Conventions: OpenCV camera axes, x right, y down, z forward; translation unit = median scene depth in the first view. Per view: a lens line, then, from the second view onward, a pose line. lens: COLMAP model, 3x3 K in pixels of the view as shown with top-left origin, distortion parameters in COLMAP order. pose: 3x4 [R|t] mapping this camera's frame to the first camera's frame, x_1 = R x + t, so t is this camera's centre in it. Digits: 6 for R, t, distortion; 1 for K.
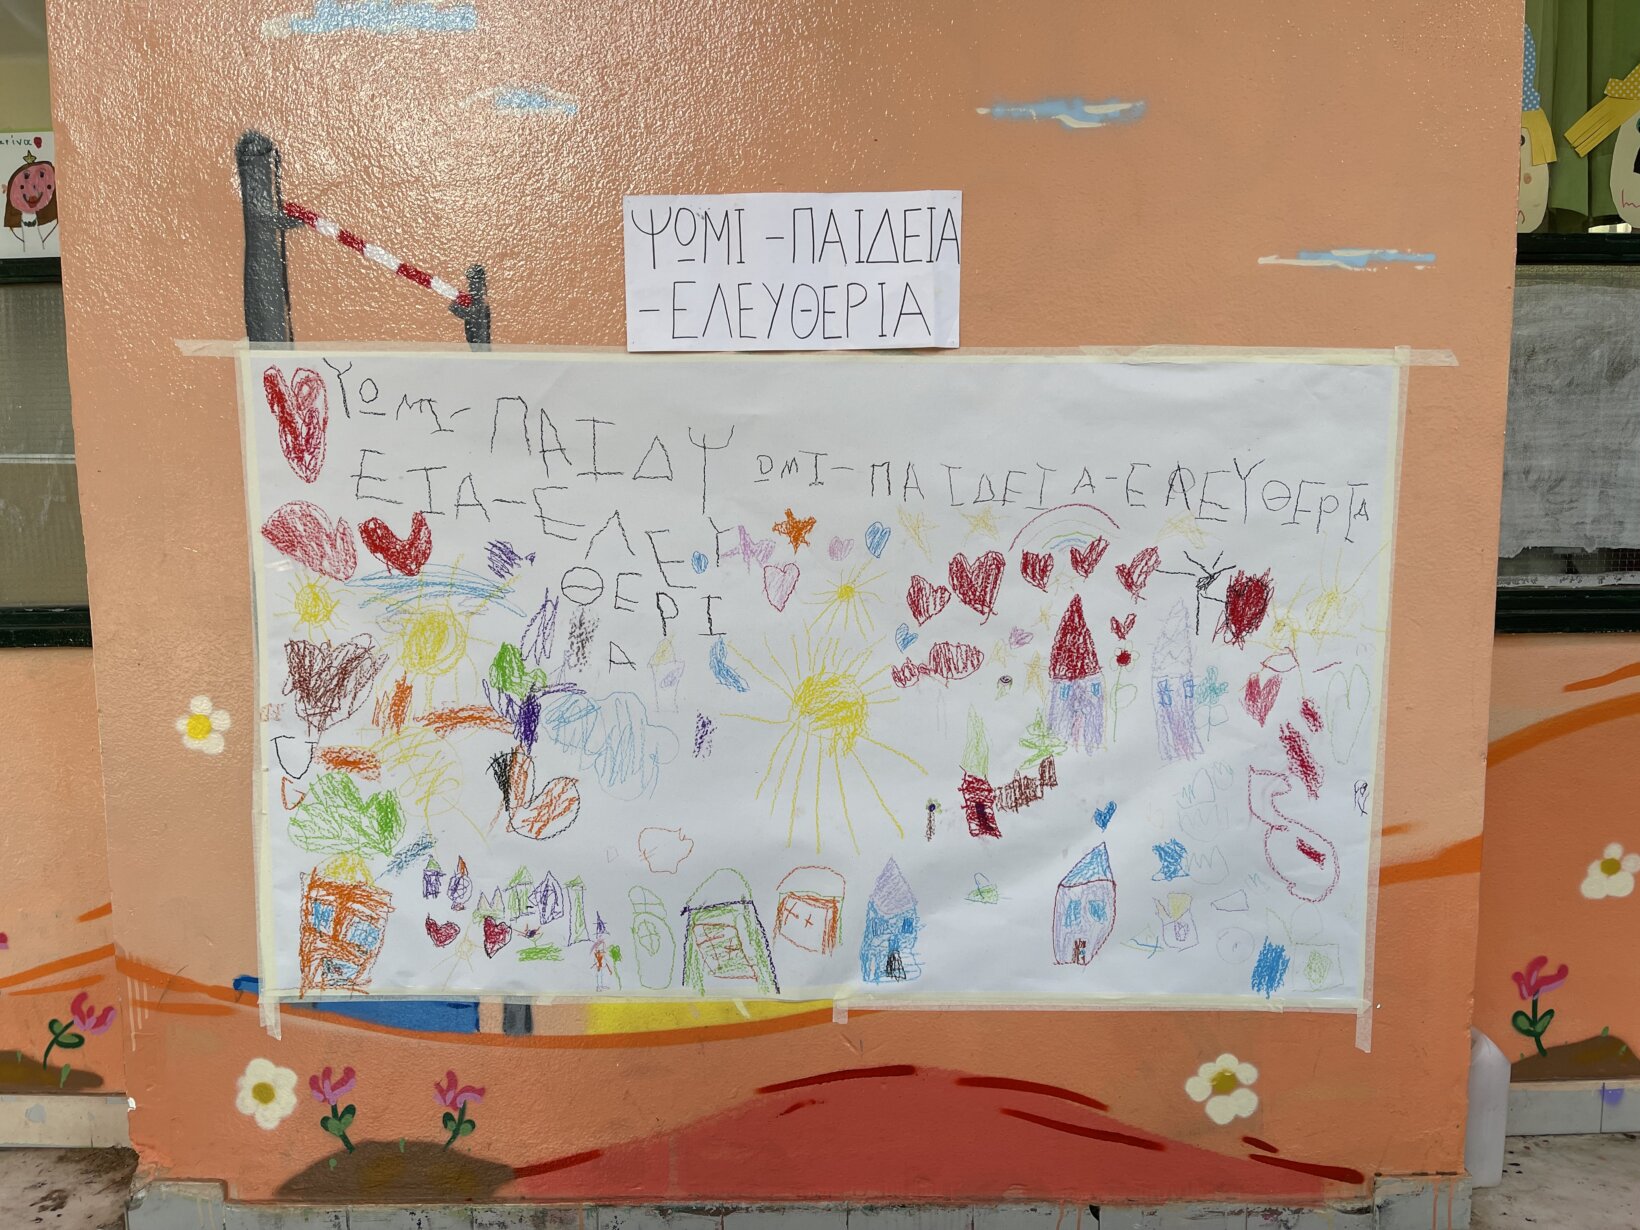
lens RADIAL K [[1209.8, 0, 816.5], [0, 1209.8, 625.9], [0, 0, 1]] dist [0.029880, -0.049202]
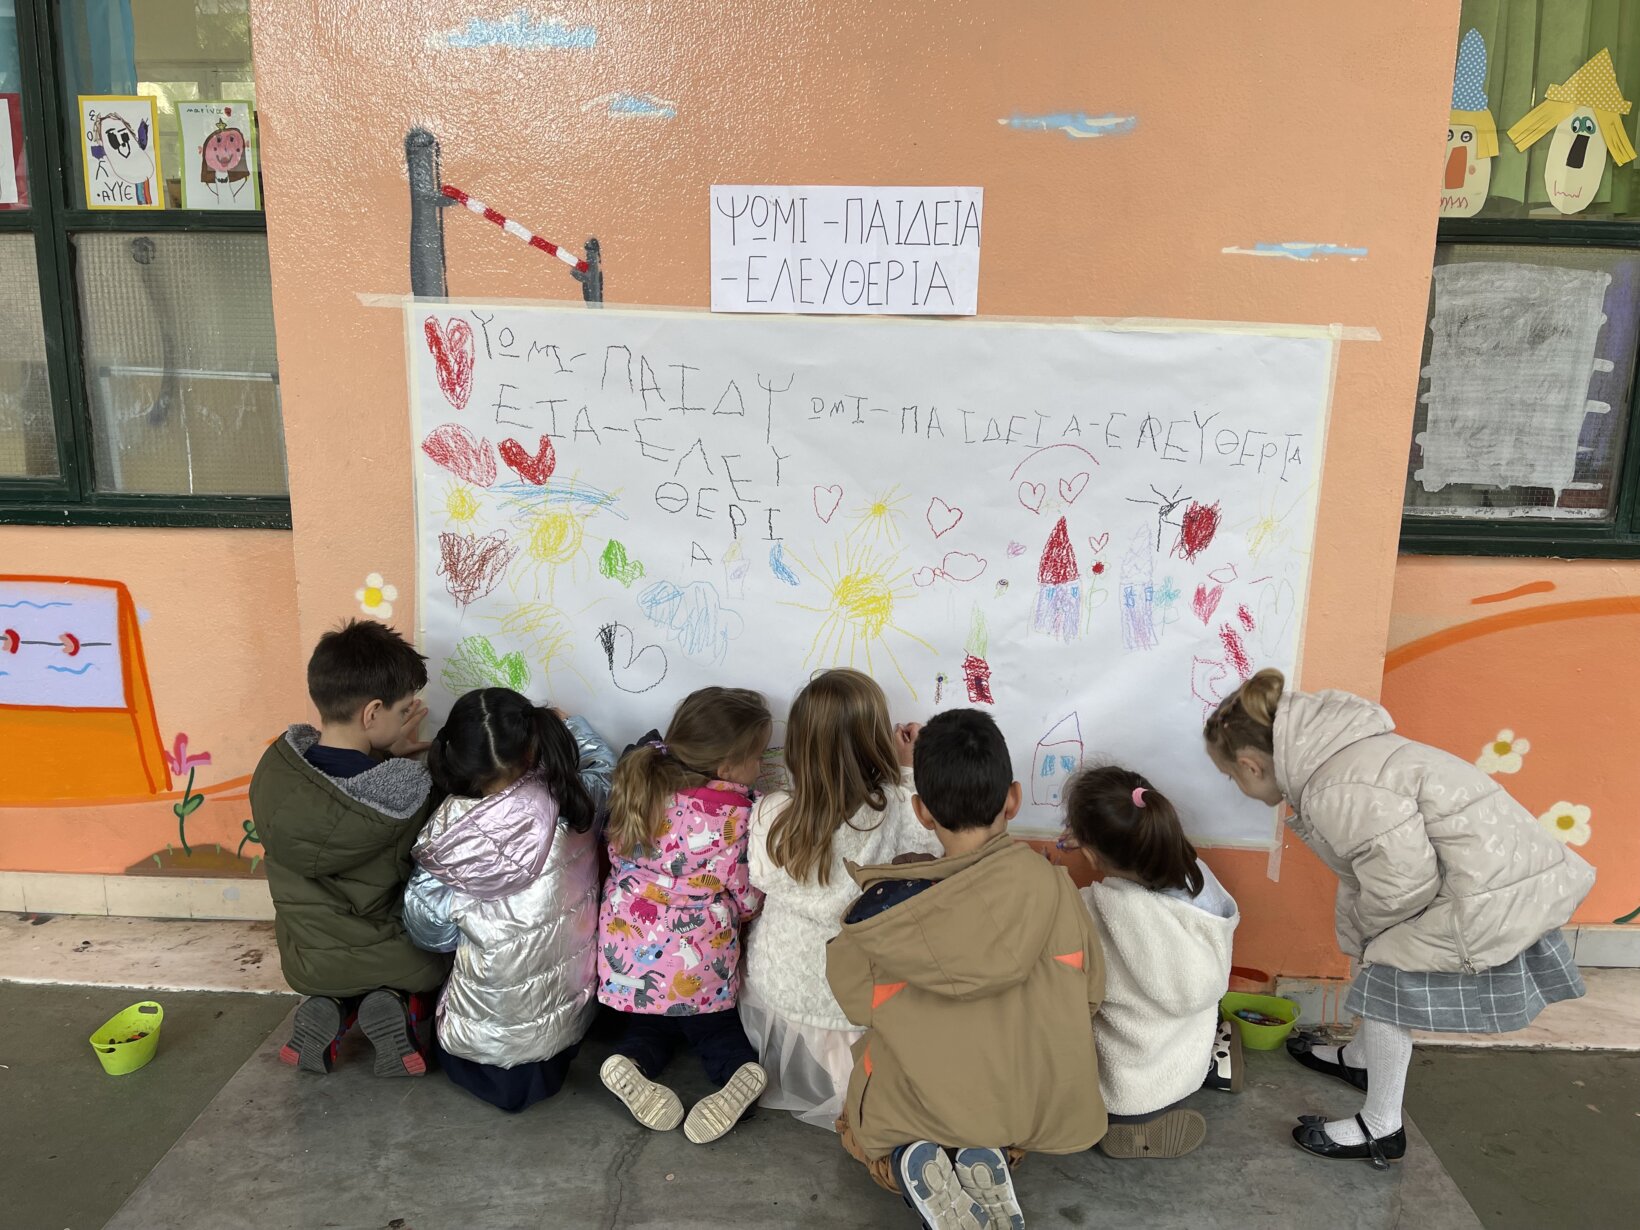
lens RADIAL K [[1209.8, 0, 819.0], [0, 1209.8, 625.3], [0, 0, 1]] dist [0.029880, -0.049202]
pose [[0.998653, 0.034179, -0.039034, 0.015118], [-0.029874, 0.993918, 0.105996, -0.038630], [0.042420, -0.104688, 0.993600, -0.267206]]
